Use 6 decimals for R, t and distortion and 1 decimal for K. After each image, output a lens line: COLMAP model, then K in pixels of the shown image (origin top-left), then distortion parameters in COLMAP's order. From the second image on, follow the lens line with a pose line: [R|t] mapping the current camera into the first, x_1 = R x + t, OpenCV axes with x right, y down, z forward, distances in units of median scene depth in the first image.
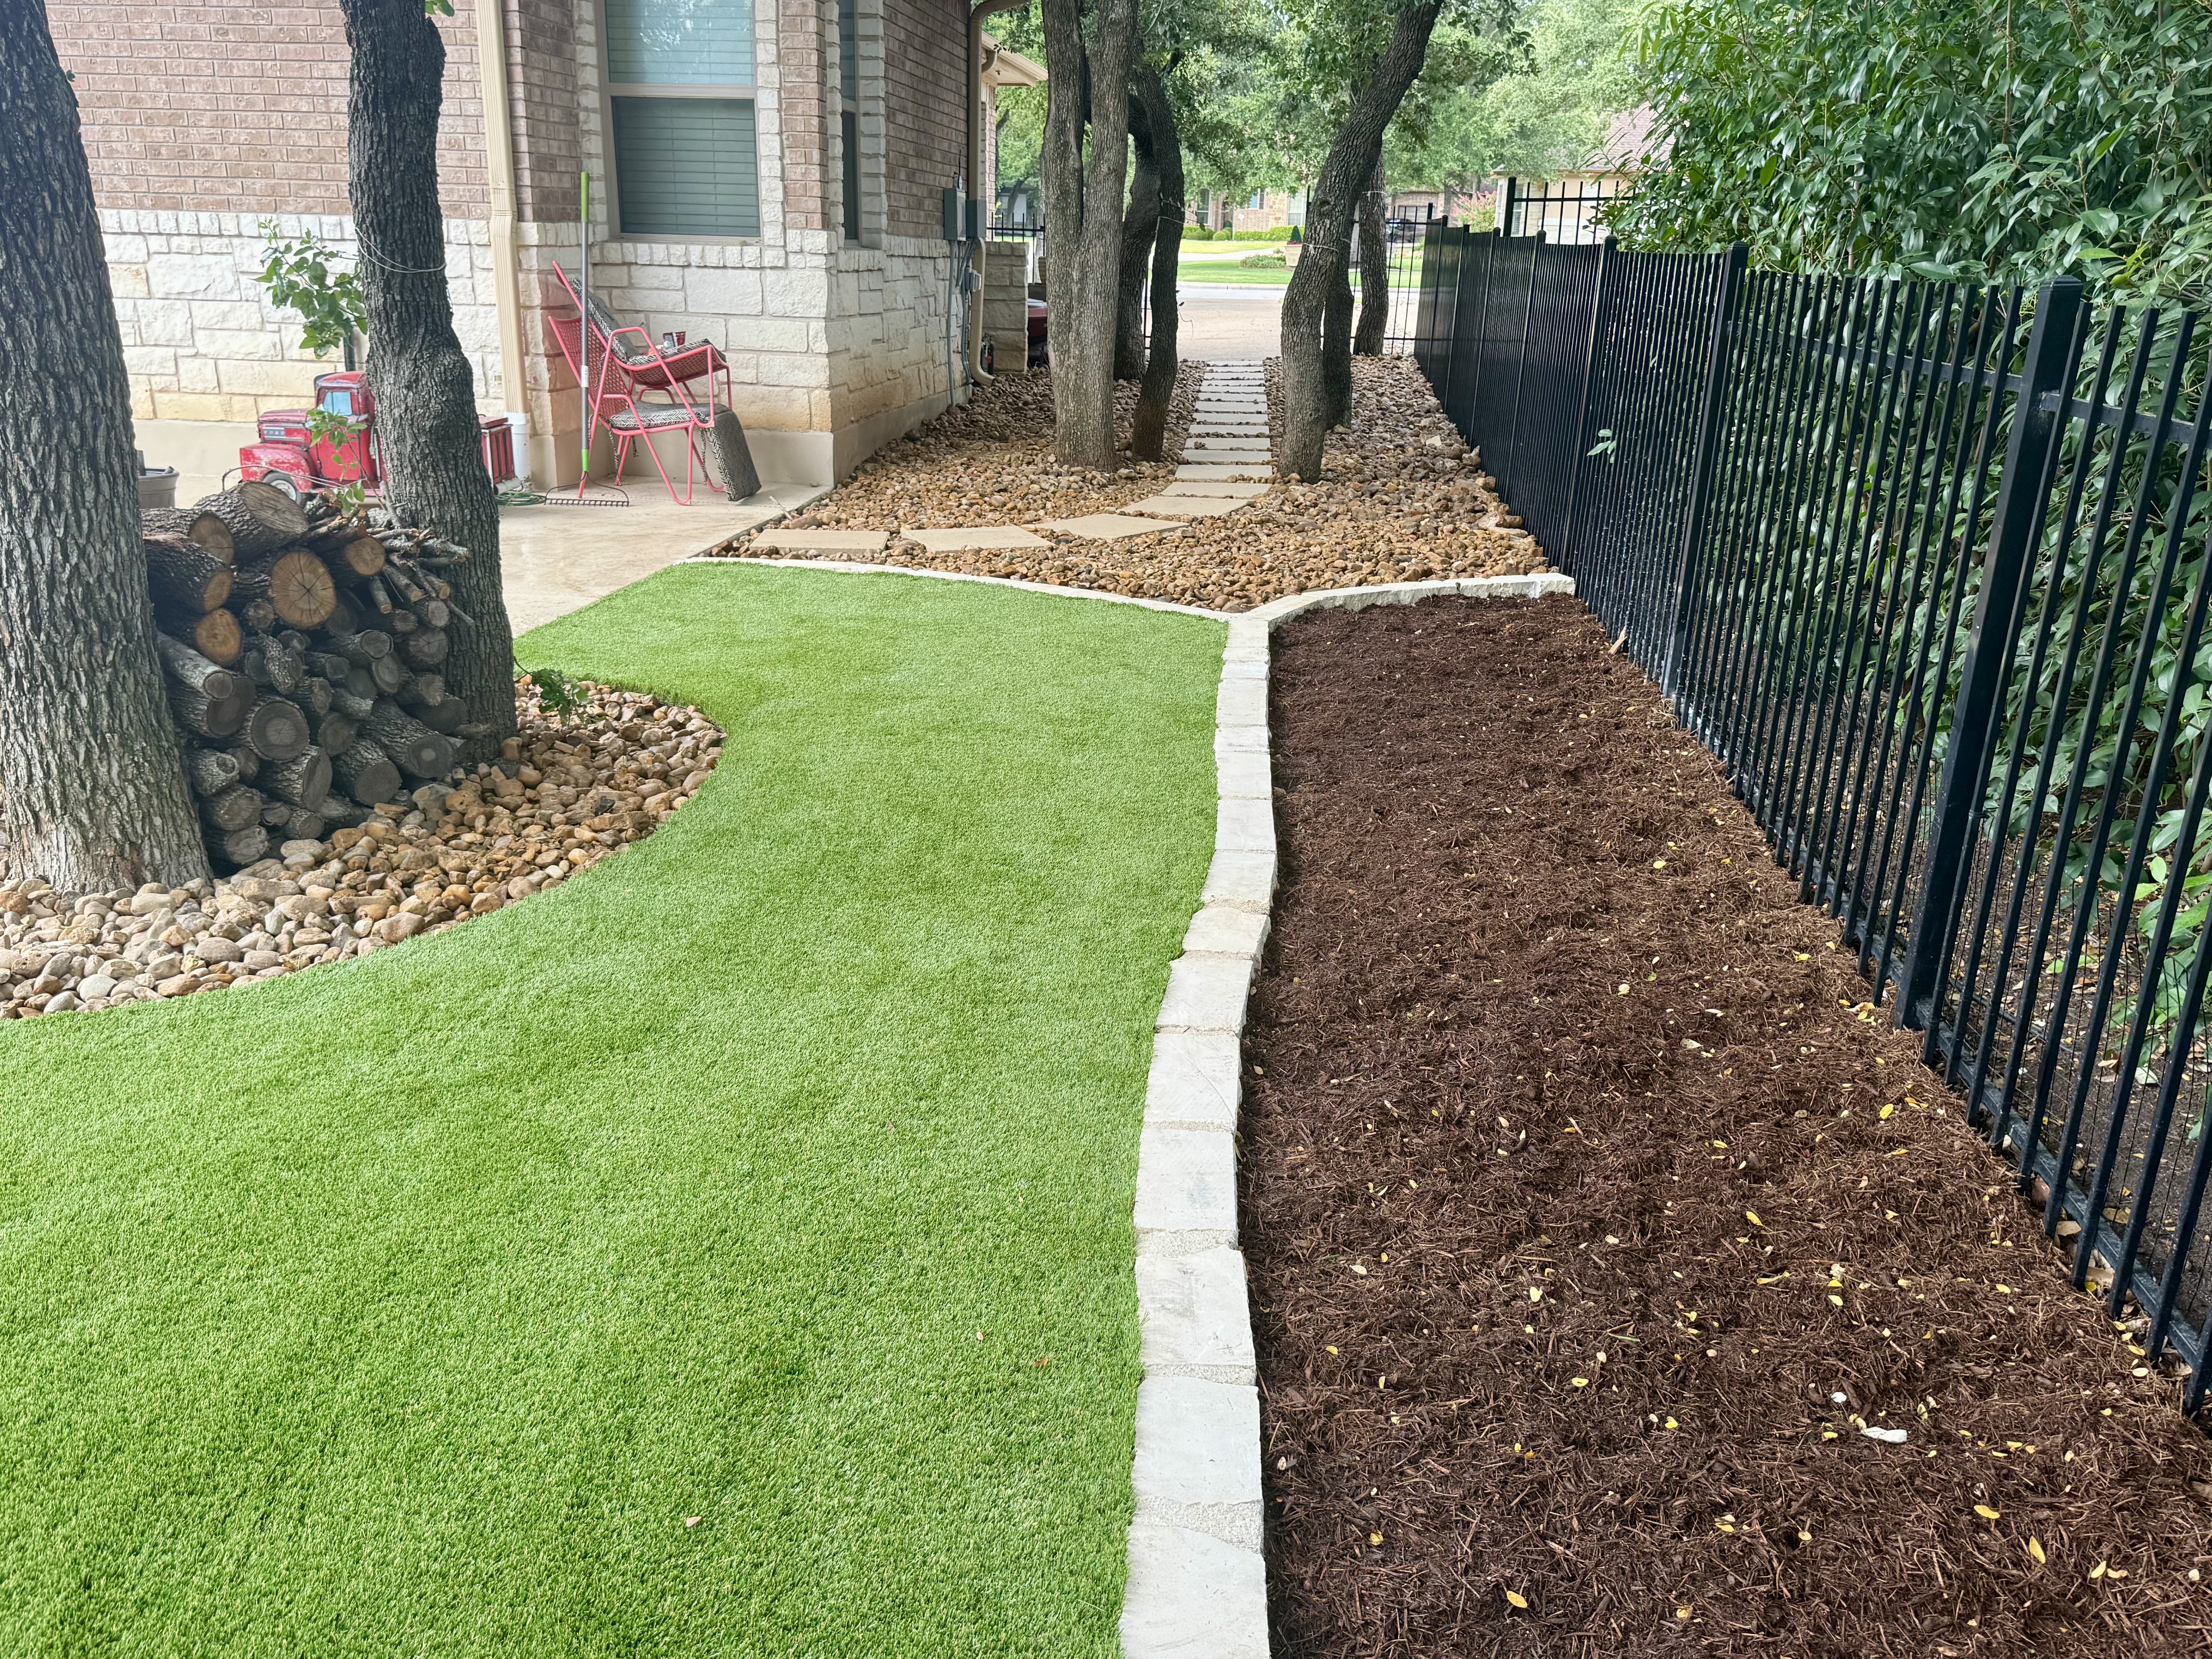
lens RADIAL K [[1716.6, 0, 1155.4], [0, 1716.6, 853.3], [0, 0, 1]] dist [0.047516, -0.100768]
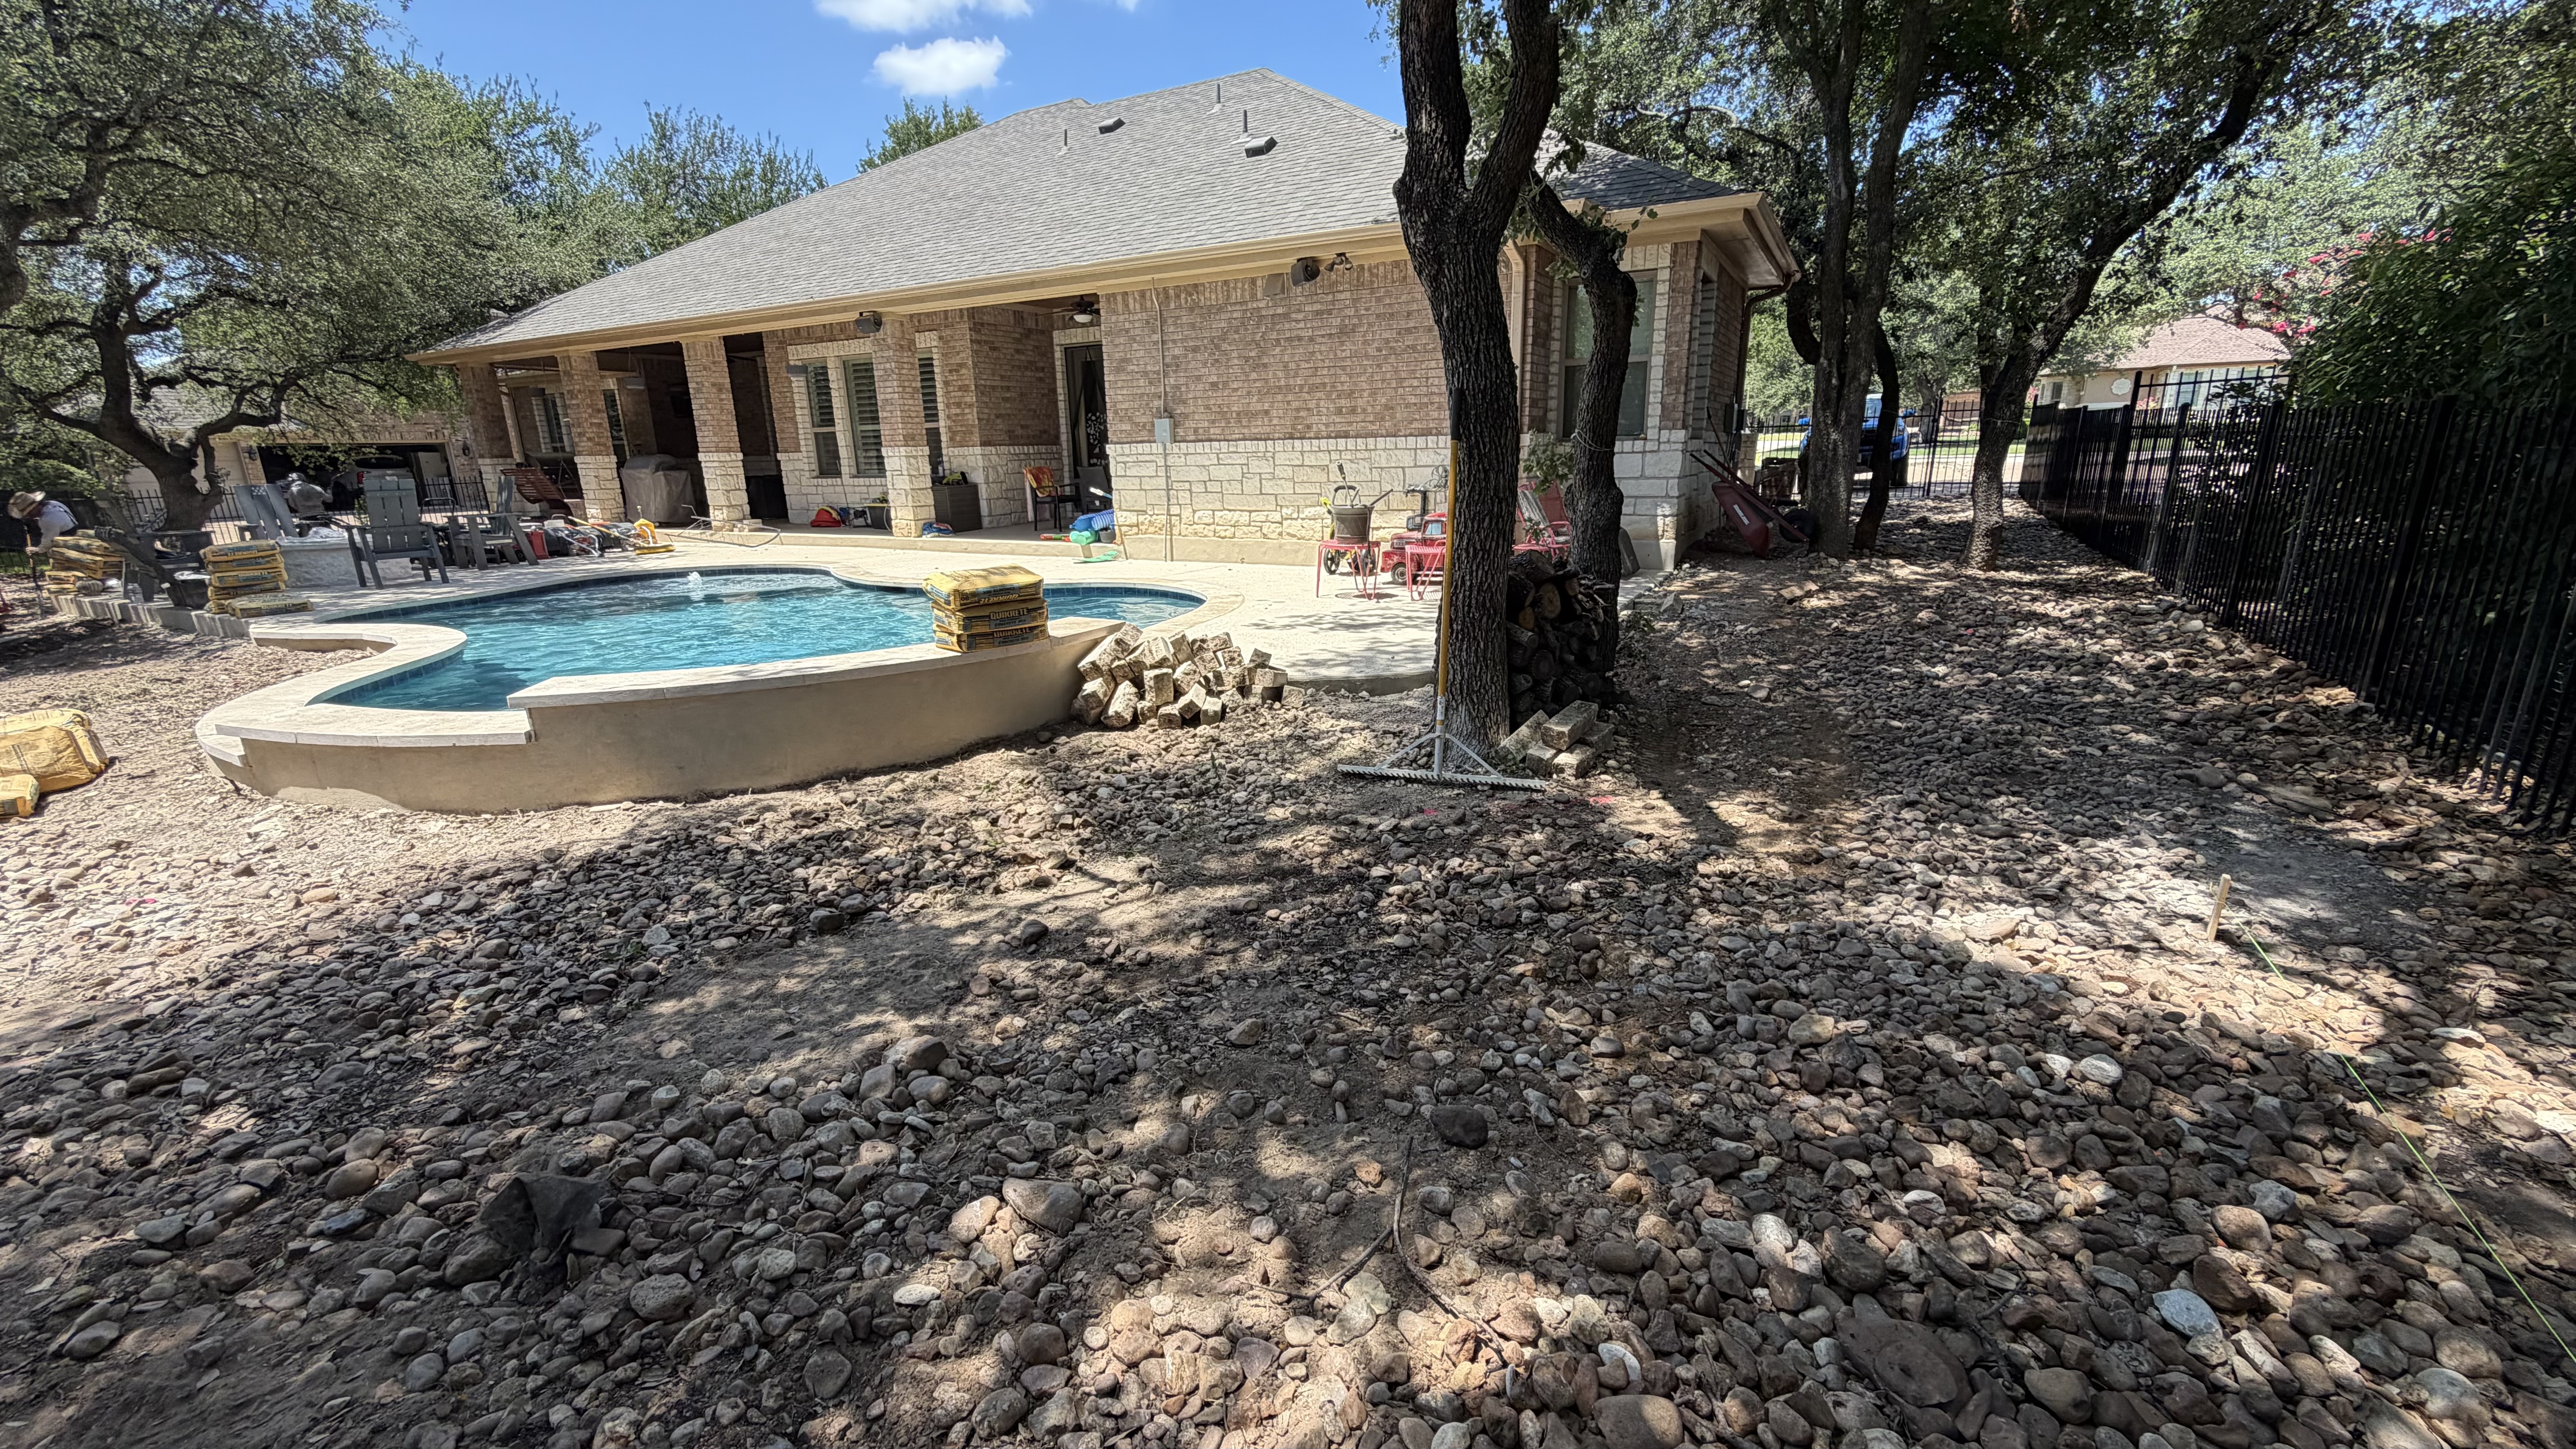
lens RADIAL K [[1028.8, 0, 1284.3], [0, 1028.8, 738.5], [0, 0, 1]] dist [-0.003819, 0.000732]
pose [[0.919657, 0.053162, -0.389107, -0.274759], [-0.079199, 0.995545, -0.051170, 0.098180], [0.384653, 0.077876, 0.919770, -0.250903]]
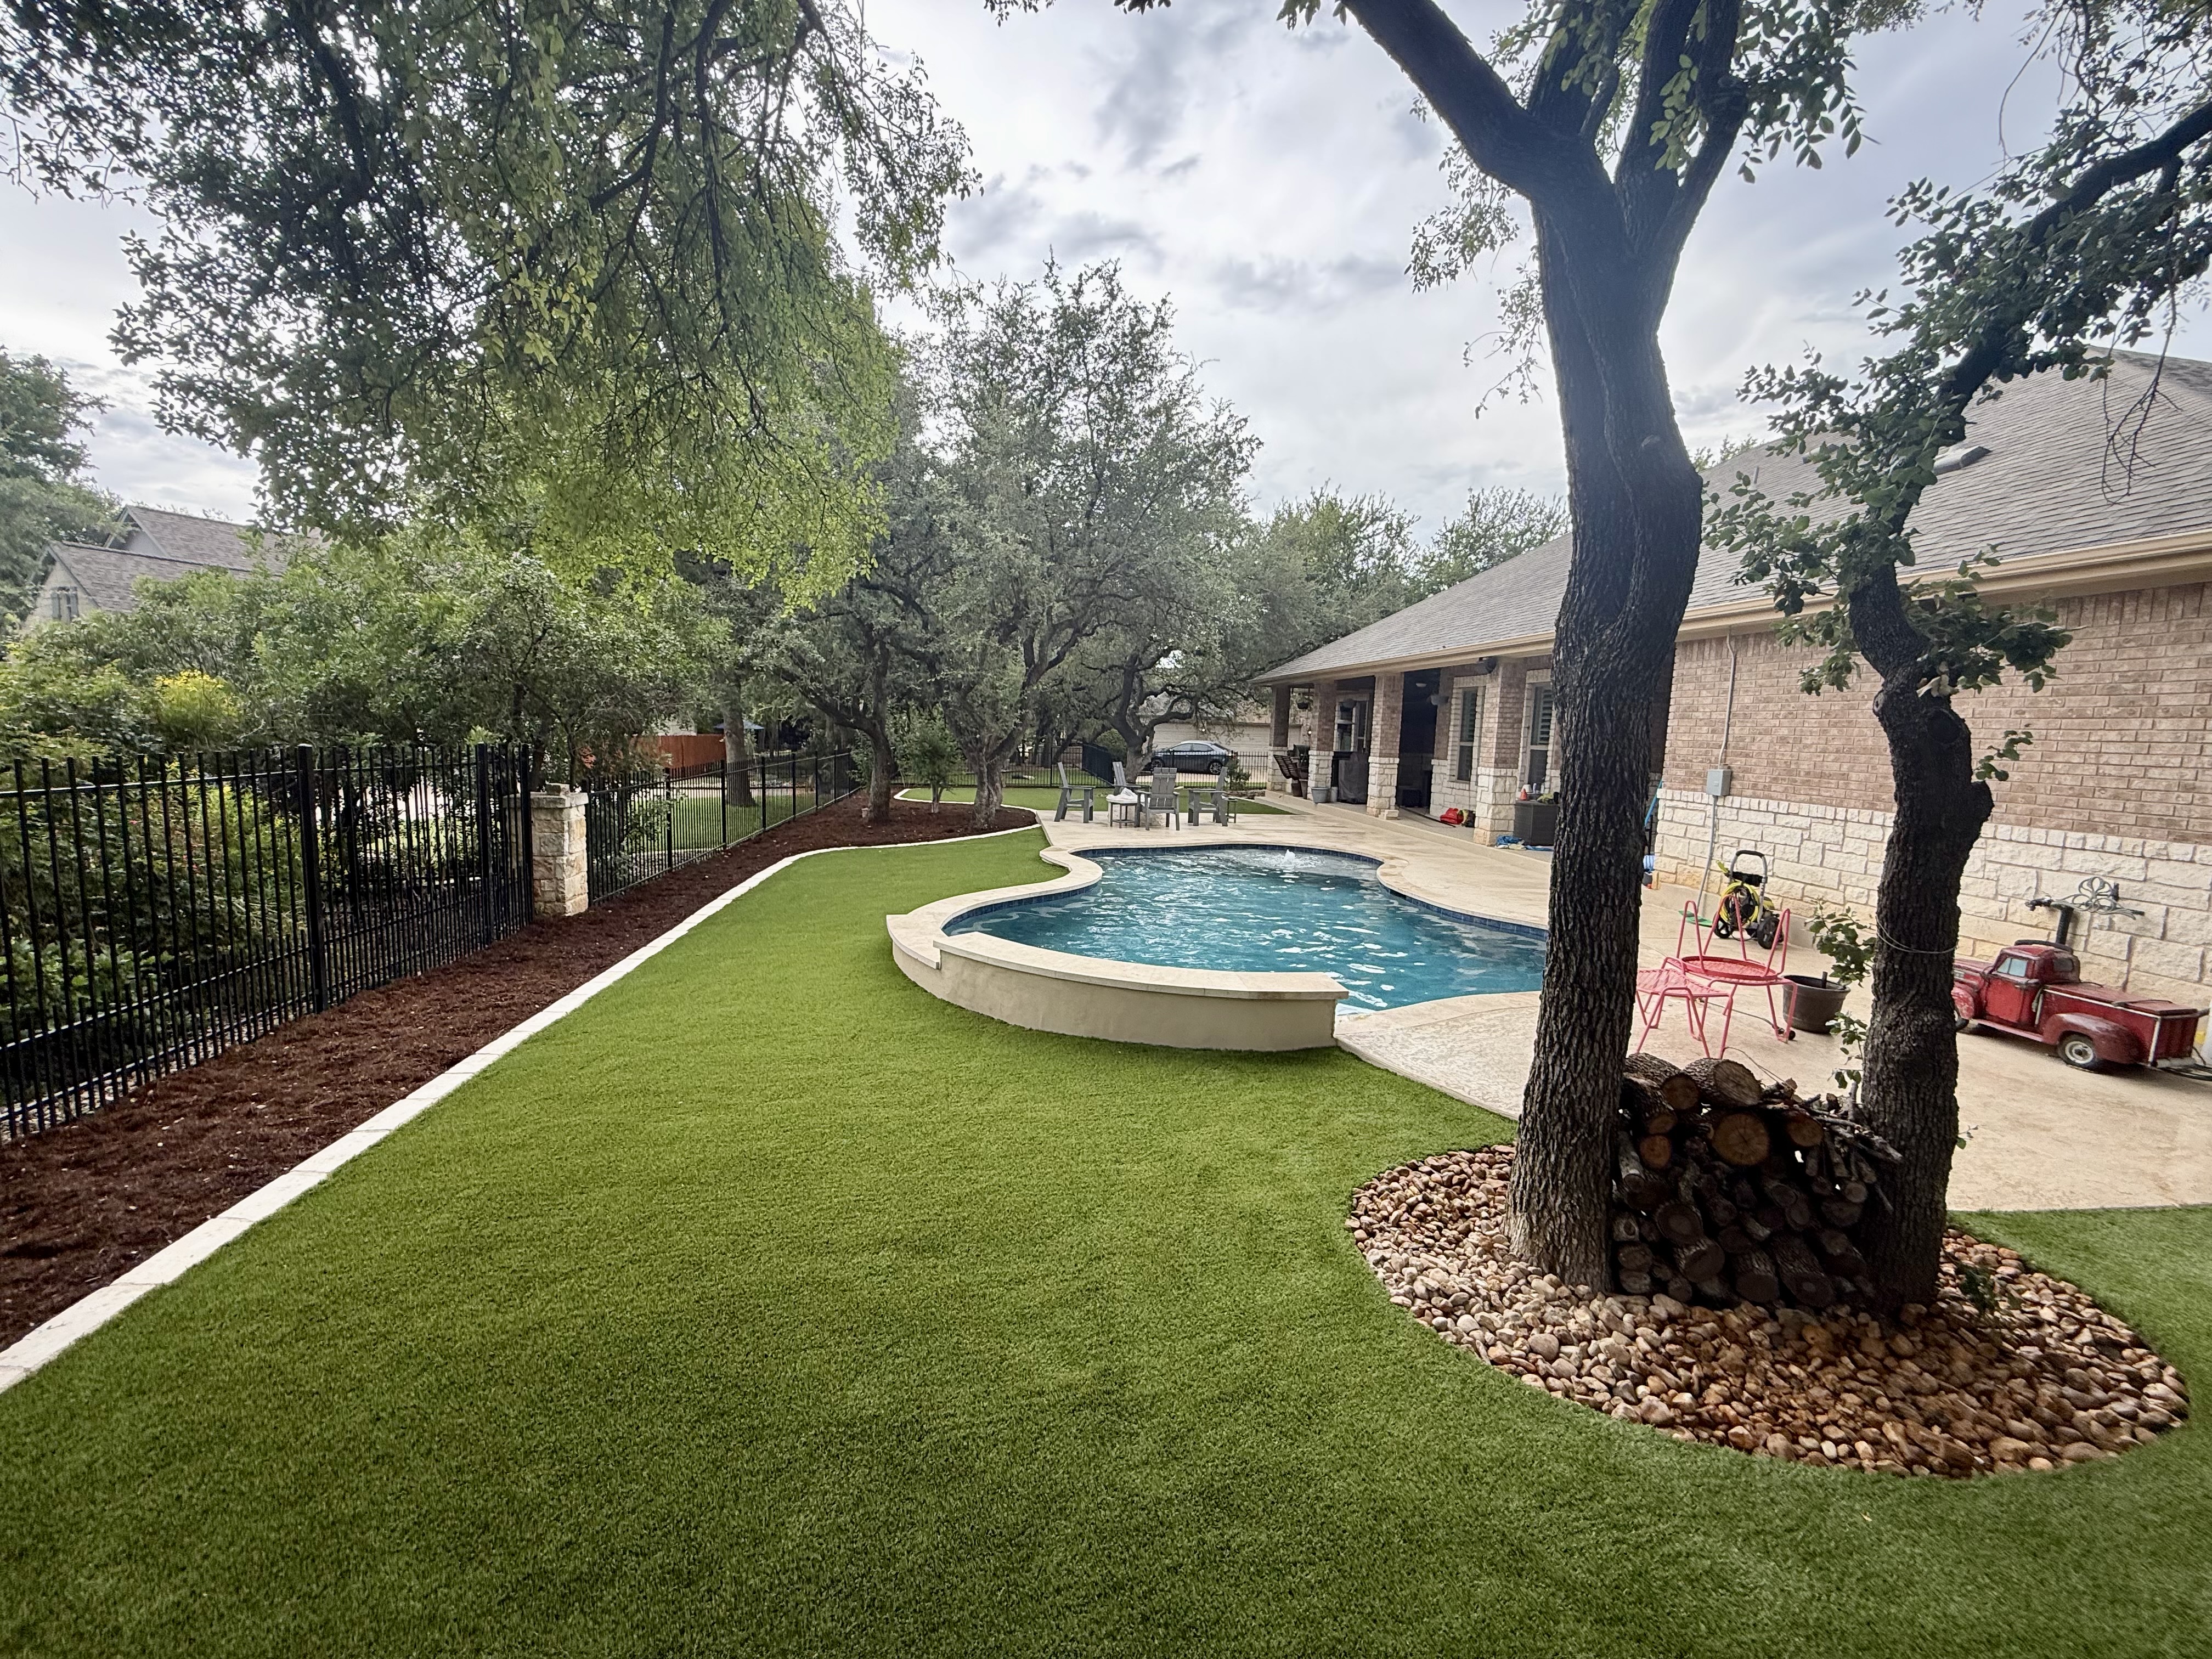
lens RADIAL K [[887.3, 0, 1098.8], [0, 887.3, 823.7], [0, 0, 1]] dist [0.003207, 0.000898]
pose [[0.210170, 0.084154, -0.974036, 0.109546], [-0.345885, 0.938255, 0.006430, -0.206106], [0.914436, 0.335553, 0.226300, 0.206741]]
